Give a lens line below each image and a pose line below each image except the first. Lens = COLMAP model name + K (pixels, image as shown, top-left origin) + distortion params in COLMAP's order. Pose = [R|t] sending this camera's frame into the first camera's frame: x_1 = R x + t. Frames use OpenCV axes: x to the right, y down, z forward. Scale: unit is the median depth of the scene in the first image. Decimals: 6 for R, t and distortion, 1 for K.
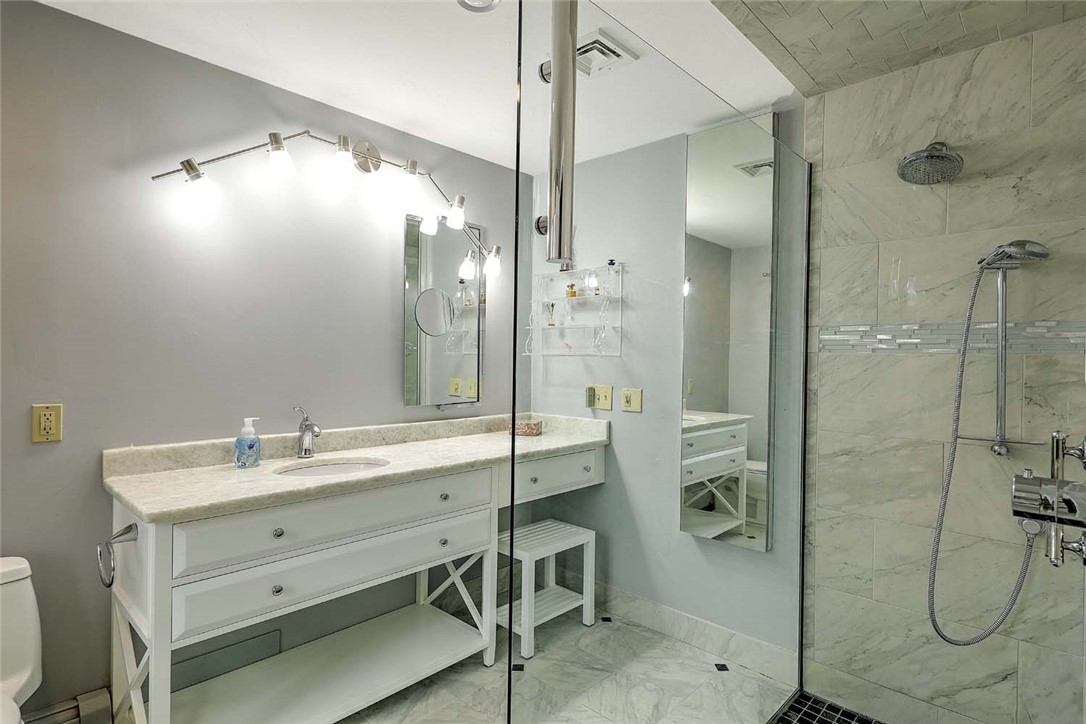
lens RADIAL K [[583.4, 0, 557.7], [0, 583.4, 360.4], [0, 0, 1]] dist [0.009190, -0.005007]
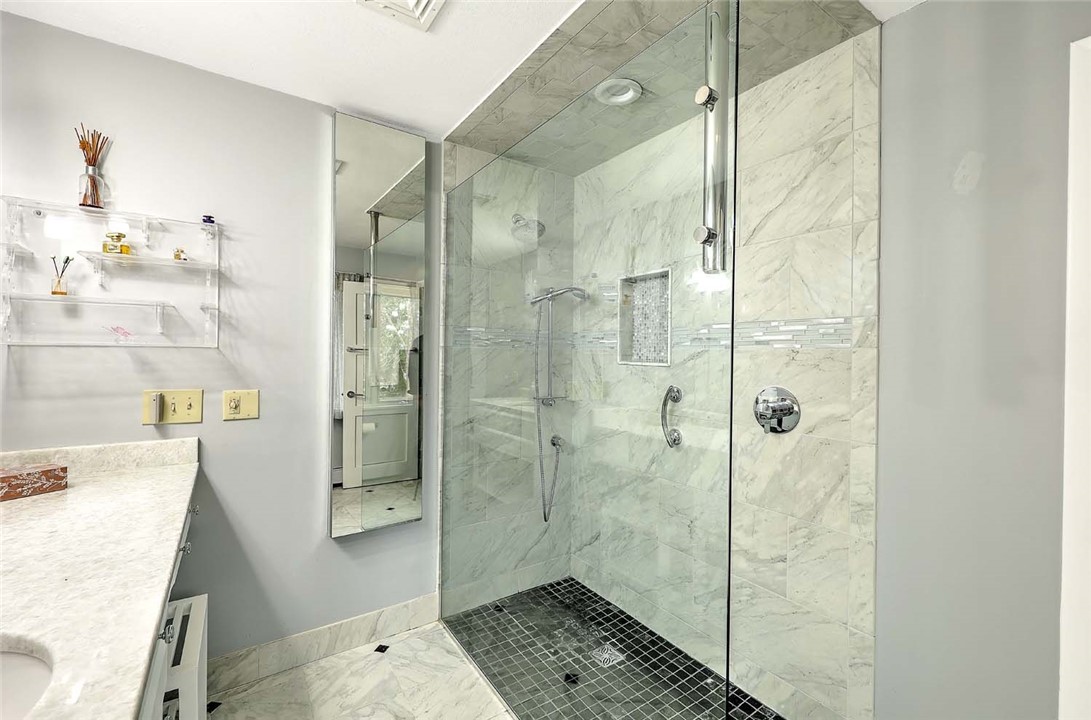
lens RADIAL K [[447.9, 0, 571.6], [0, 447.9, 355.8], [0, 0, 1]] dist [0.002519, -0.000255]
pose [[0.203743, -0.015063, 0.978908, -0.488085], [-0.003296, 0.999865, 0.016071, -0.010892], [-0.979019, -0.006501, 0.203666, 0.587923]]
